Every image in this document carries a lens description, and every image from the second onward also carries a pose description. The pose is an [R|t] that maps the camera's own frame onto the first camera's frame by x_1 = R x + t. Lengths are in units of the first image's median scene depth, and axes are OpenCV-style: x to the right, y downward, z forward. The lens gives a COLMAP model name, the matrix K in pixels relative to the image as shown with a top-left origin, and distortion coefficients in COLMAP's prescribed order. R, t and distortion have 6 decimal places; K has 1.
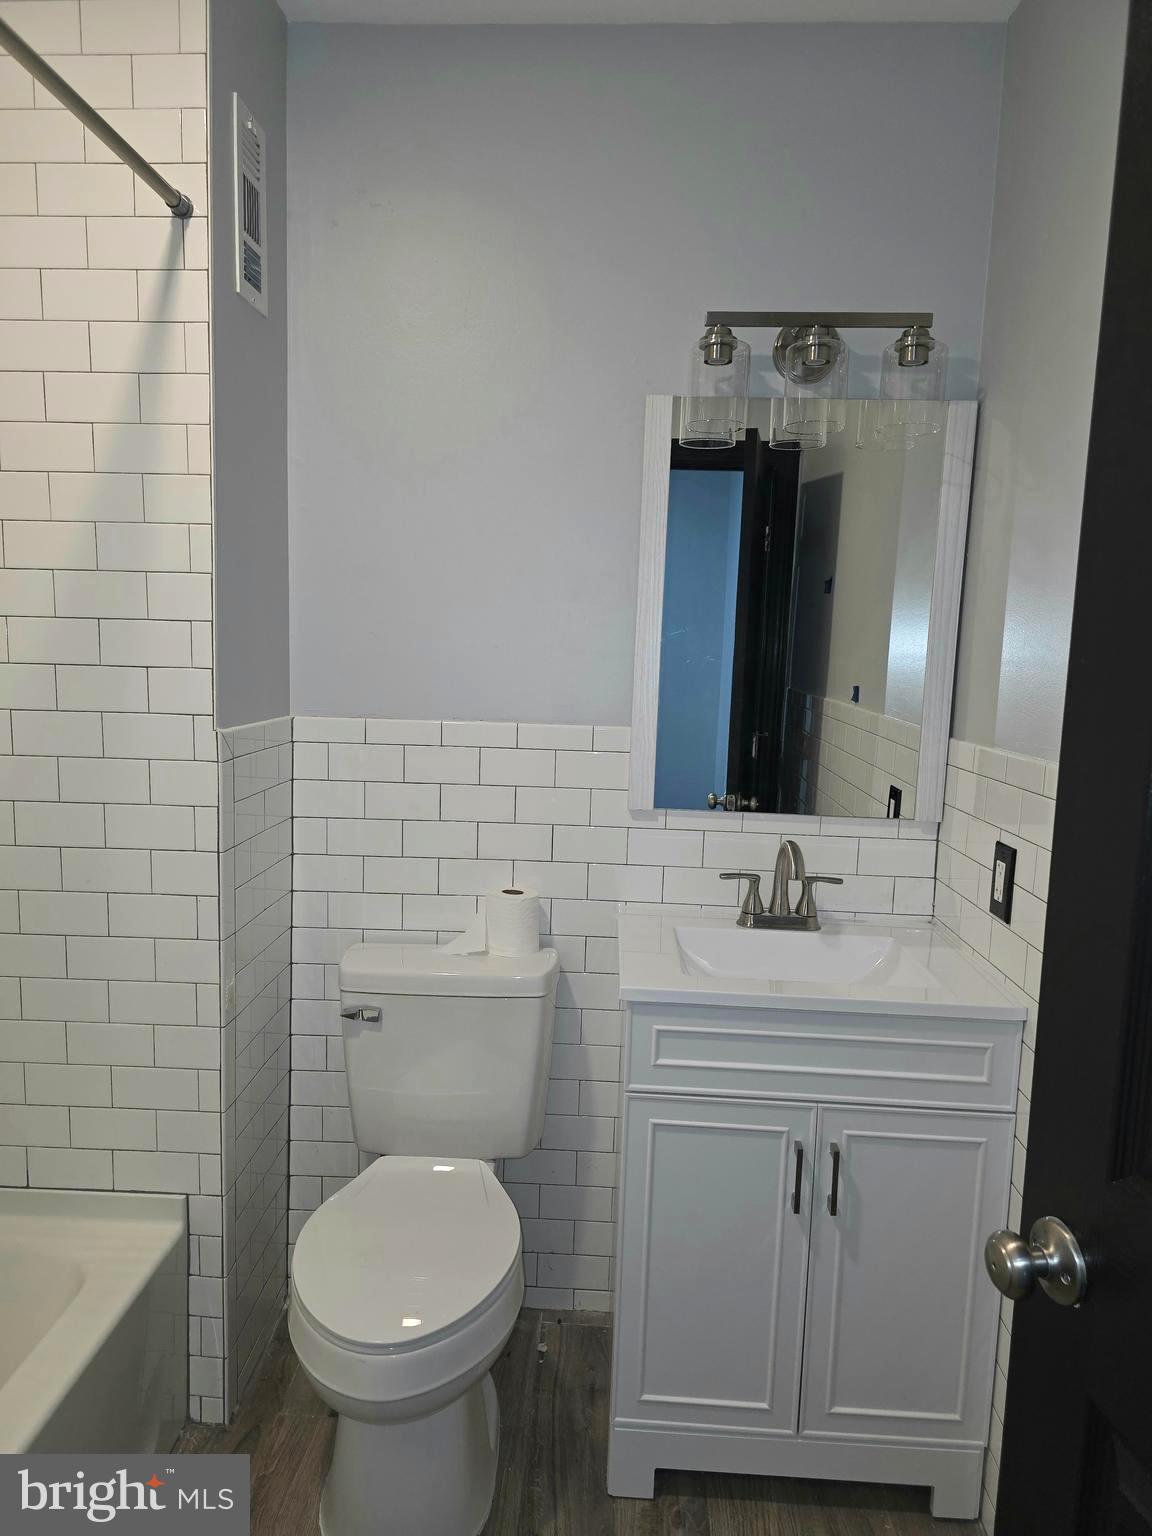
lens RADIAL K [[1021.6, 0, 576.0], [0, 1021.6, 768.0], [0, 0, 1]] dist [0.042077, -0.062046]
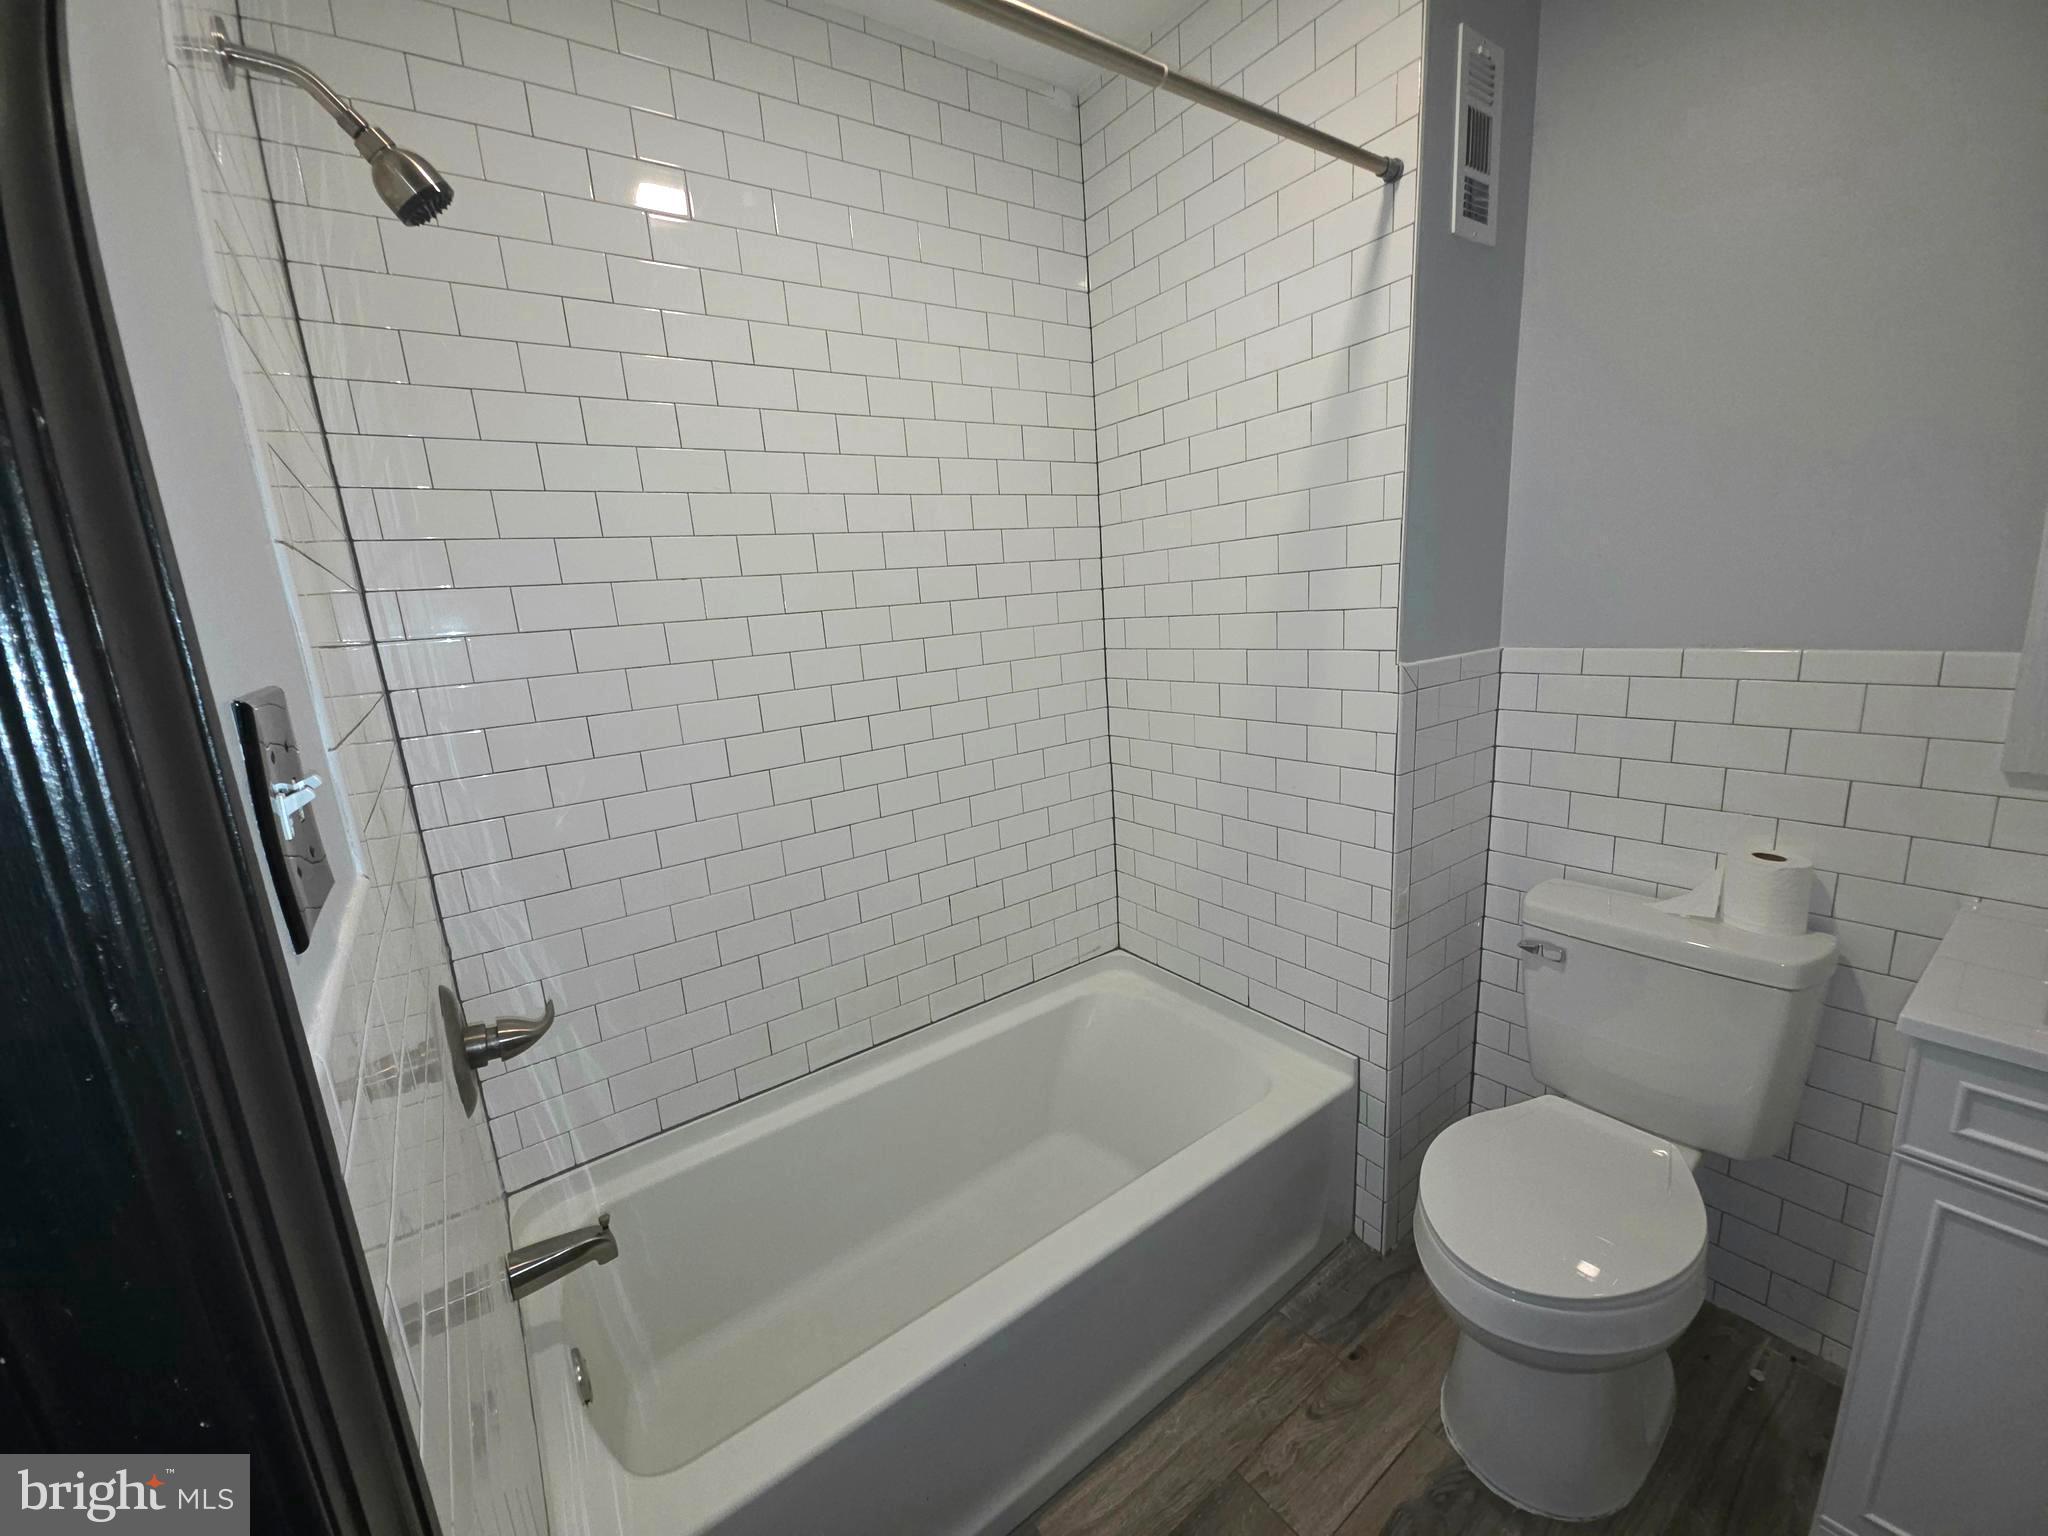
lens RADIAL K [[798.8, 0, 1013.7], [0, 798.8, 763.6], [0, 0, 1]] dist [0.001424, -0.006200]
pose [[0.596908, 0.091723, -0.797049, 0.088829], [-0.012505, 0.994386, 0.105067, -0.014725], [0.802212, -0.052749, 0.594704, 0.146578]]
